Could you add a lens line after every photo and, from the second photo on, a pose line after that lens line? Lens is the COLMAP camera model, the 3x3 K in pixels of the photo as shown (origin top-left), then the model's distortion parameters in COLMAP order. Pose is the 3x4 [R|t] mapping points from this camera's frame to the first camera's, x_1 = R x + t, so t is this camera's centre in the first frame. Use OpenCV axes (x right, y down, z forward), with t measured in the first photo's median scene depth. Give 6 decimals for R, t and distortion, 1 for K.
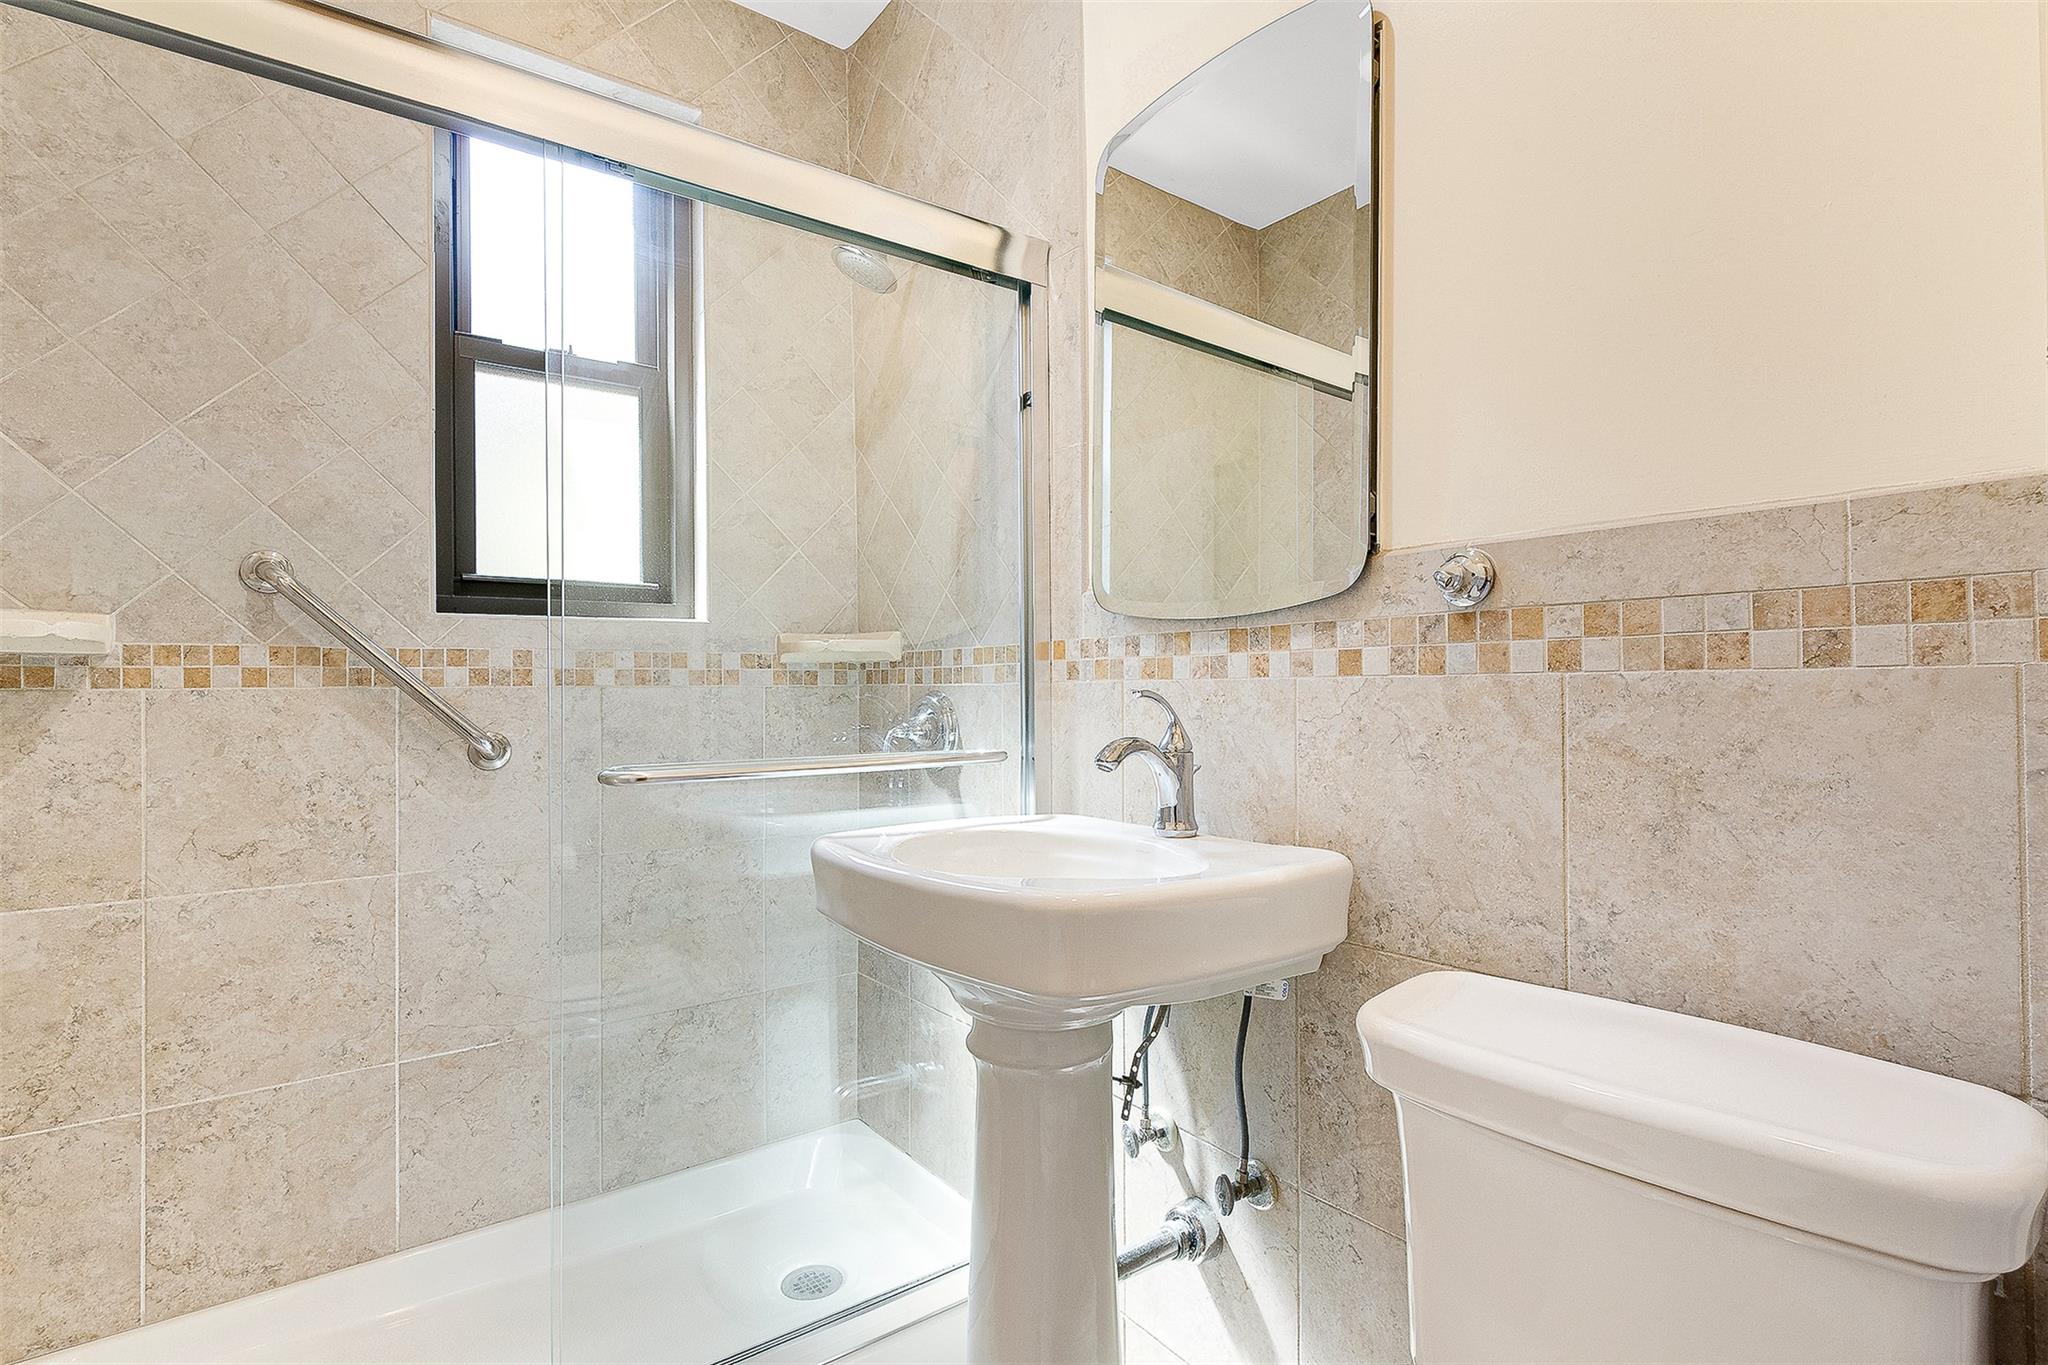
lens RADIAL K [[969.9, 0, 1026.0], [0, 969.9, 676.5], [0, 0, 1]] dist [0.017307, -0.008182]
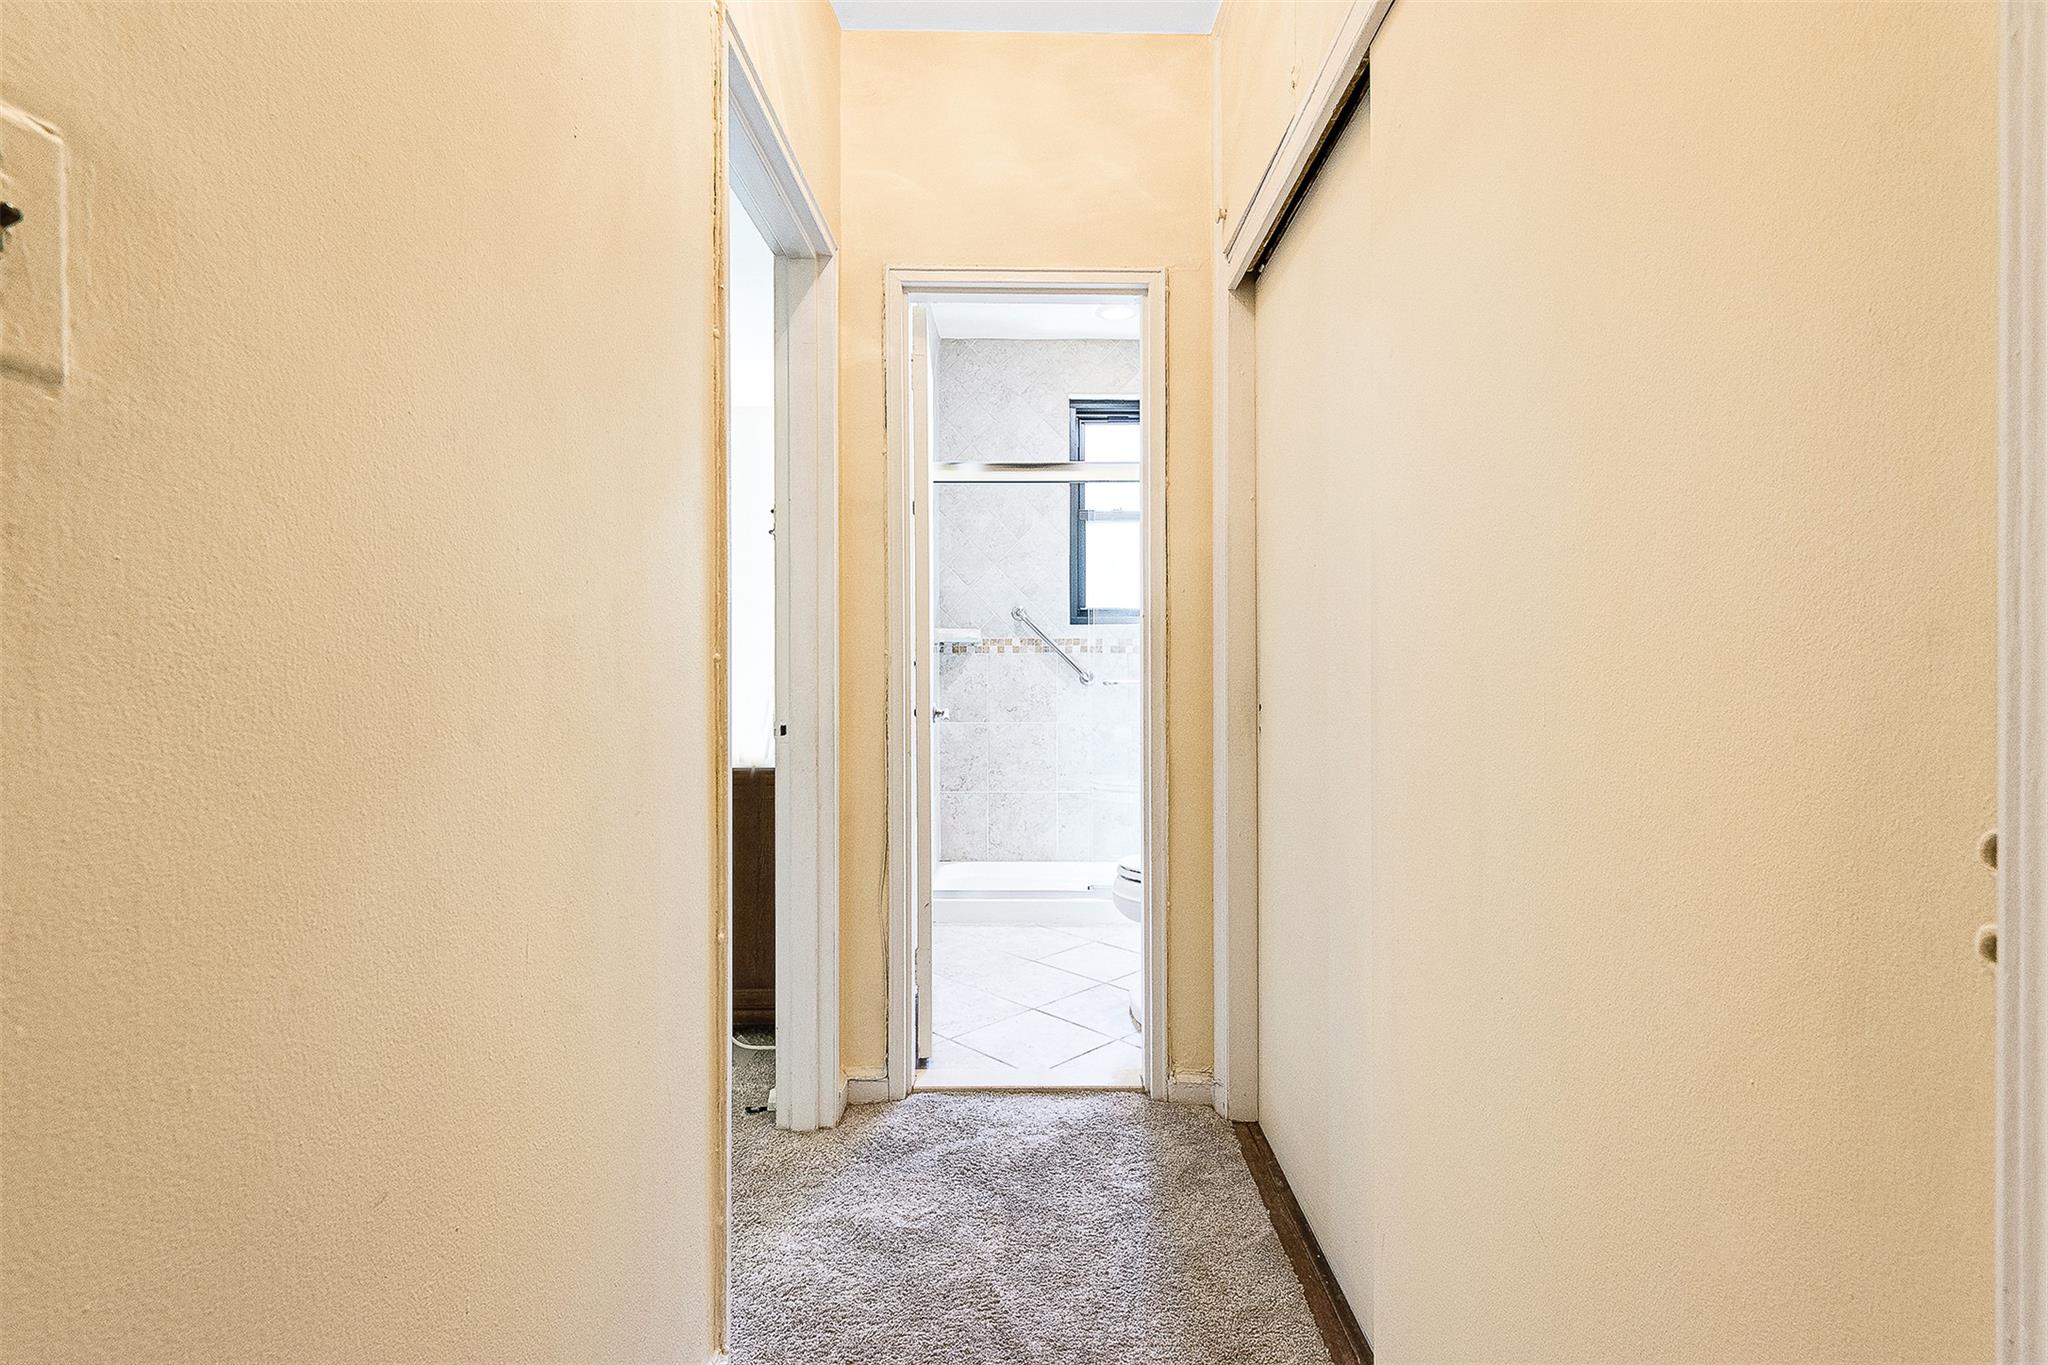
lens RADIAL K [[969.9, 0, 1026.0], [0, 969.9, 676.5], [0, 0, 1]] dist [0.017307, -0.008182]
pose [[0.815883, 0.009499, -0.578139, 0.875011], [0.001109, 0.999838, 0.017991, 0.028367], [0.578216, -0.015320, 0.815740, -1.296237]]
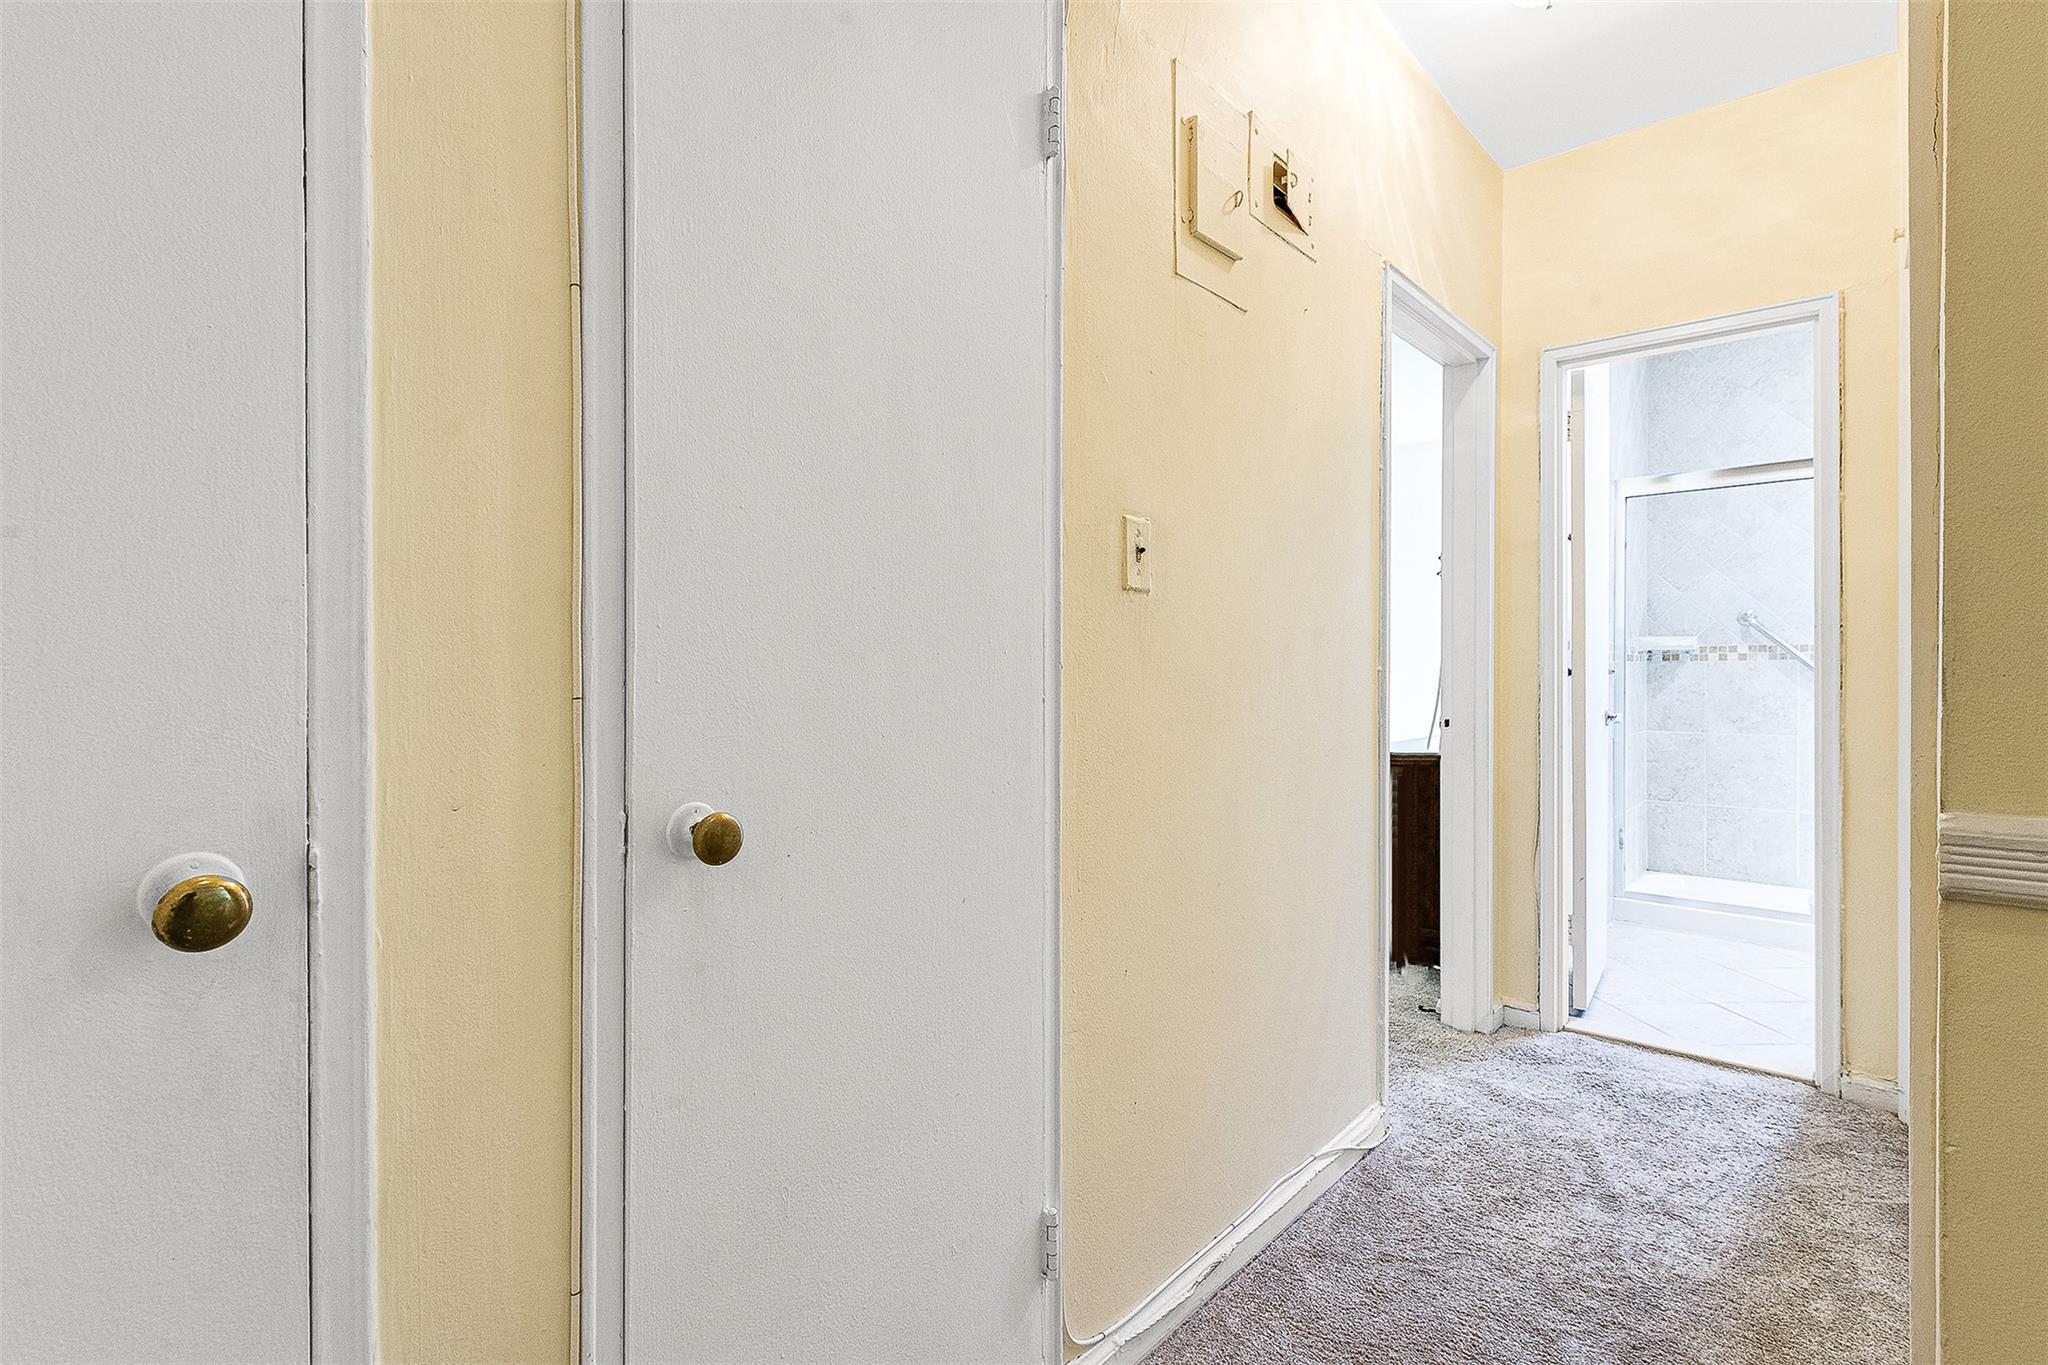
lens RADIAL K [[969.9, 0, 1026.0], [0, 969.9, 676.5], [0, 0, 1]] dist [0.017307, -0.008182]
pose [[0.236027, 0.007363, -0.971719, 1.360909], [0.004132, 0.999955, 0.008580, 0.023446], [0.971738, -0.006040, 0.235986, -1.557003]]
